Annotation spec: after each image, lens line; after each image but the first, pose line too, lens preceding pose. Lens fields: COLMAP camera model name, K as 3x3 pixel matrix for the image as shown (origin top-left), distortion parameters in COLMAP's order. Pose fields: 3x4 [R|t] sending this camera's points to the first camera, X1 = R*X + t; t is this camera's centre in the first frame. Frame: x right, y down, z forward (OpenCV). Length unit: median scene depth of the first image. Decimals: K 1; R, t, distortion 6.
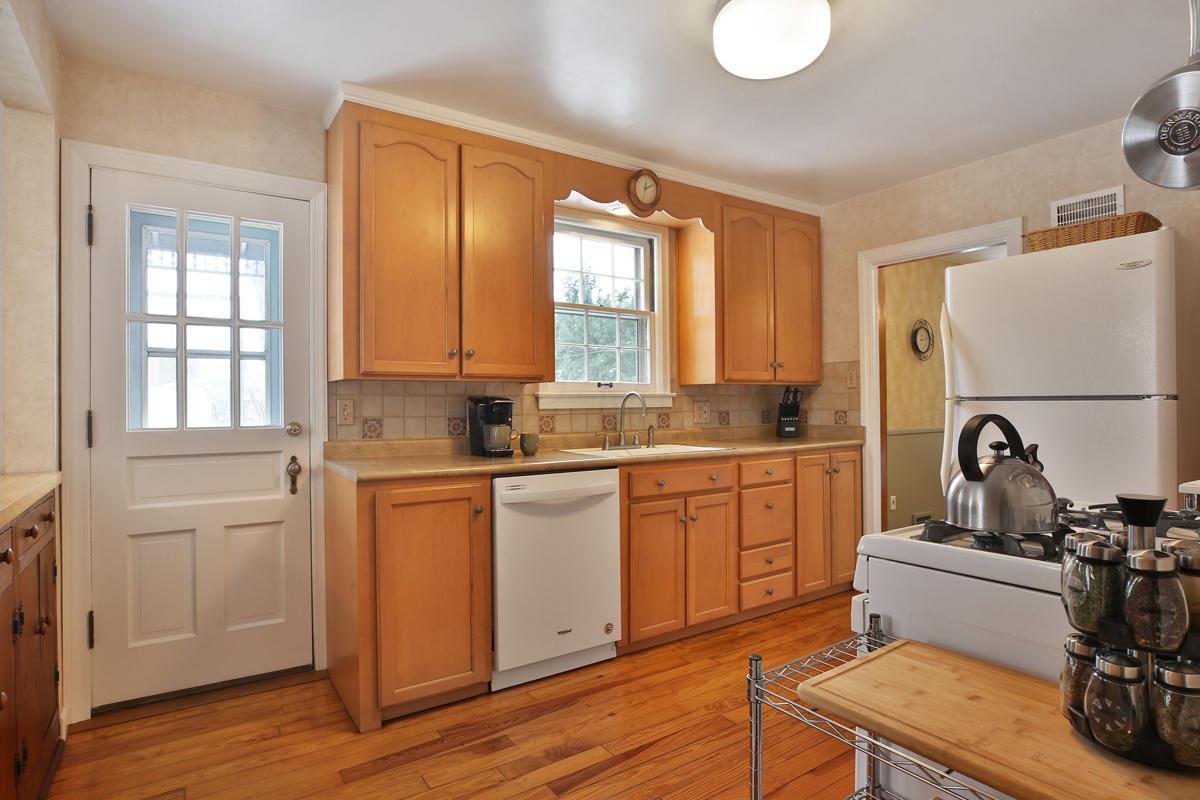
lens RADIAL K [[626.2, 0, 597.5], [0, 626.2, 397.8], [0, 0, 1]] dist [-0.032338, 0.002613]
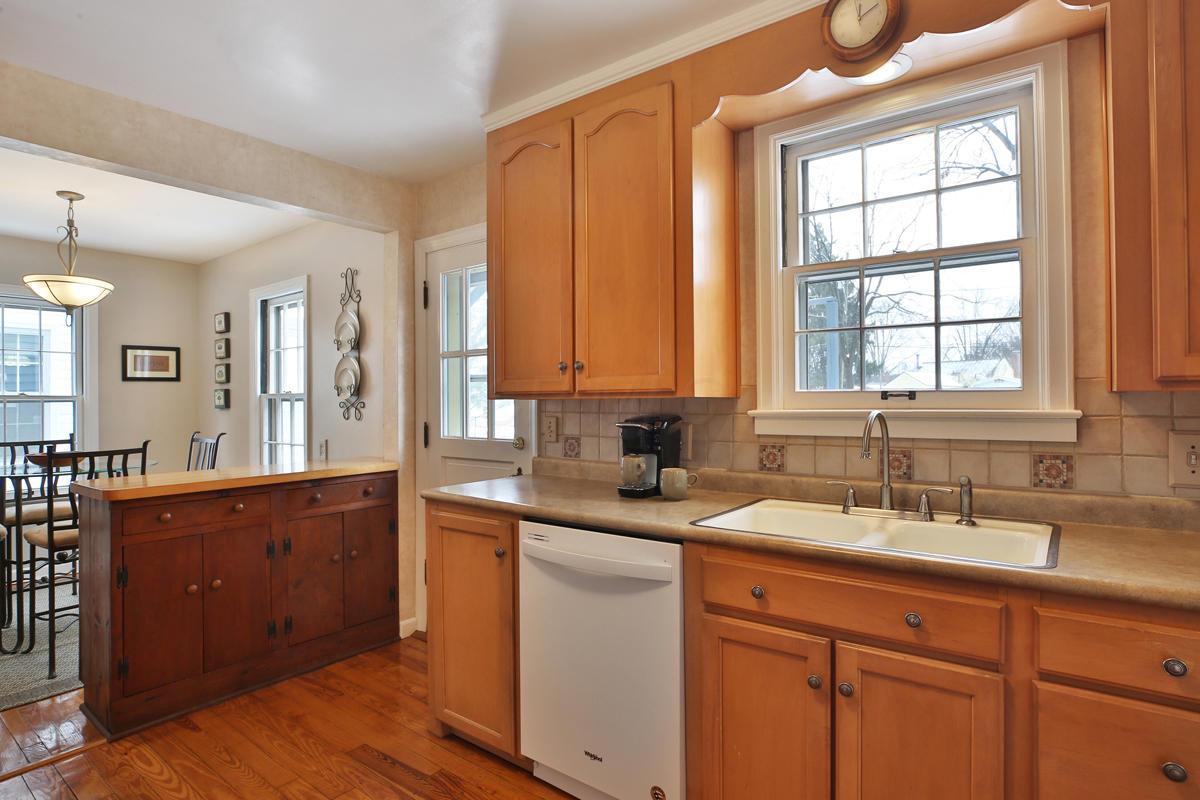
lens RADIAL K [[626.2, 0, 603.8], [0, 626.2, 400.3], [0, 0, 1]] dist [-0.032338, 0.002613]
pose [[0.317538, 0.003245, -0.948240, 0.571814], [0.012610, 0.999891, 0.007645, -0.029943], [0.948162, -0.014384, 0.317463, 0.741061]]
